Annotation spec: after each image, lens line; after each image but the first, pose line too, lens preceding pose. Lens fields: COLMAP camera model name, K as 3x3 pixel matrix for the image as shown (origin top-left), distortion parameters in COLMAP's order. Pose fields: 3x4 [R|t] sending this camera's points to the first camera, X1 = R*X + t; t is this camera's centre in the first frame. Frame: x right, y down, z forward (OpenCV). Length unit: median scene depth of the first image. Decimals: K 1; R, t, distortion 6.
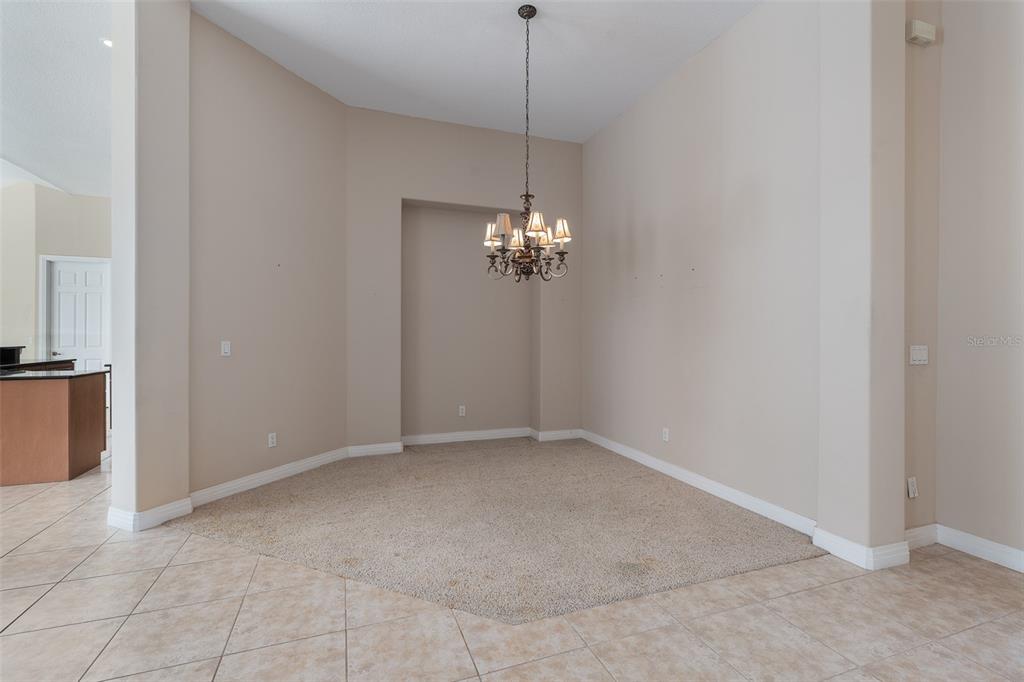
lens RADIAL K [[463.5, 0, 513.1], [0, 463.5, 335.1], [0, 0, 1]] dist [-0.002032, -0.000644]
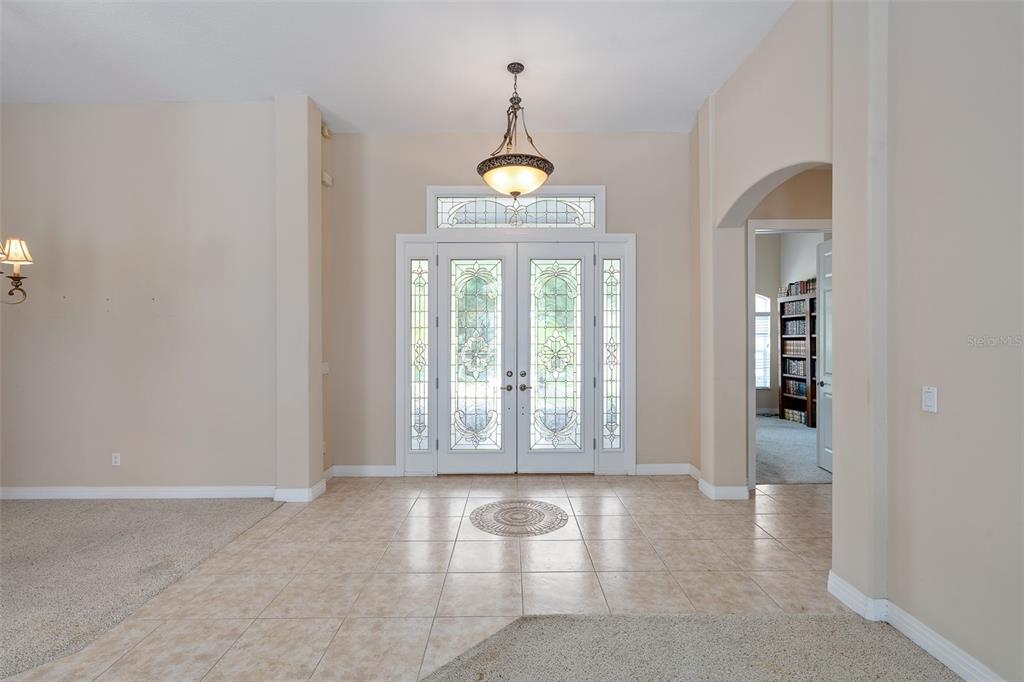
lens RADIAL K [[463.5, 0, 513.1], [0, 463.5, 335.1], [0, 0, 1]] dist [-0.002032, -0.000644]
pose [[0.344611, 0.001893, 0.938744, -0.553291], [0.002566, 0.999992, -0.002959, -0.086171], [-0.938742, 0.003429, 0.344604, -0.267515]]
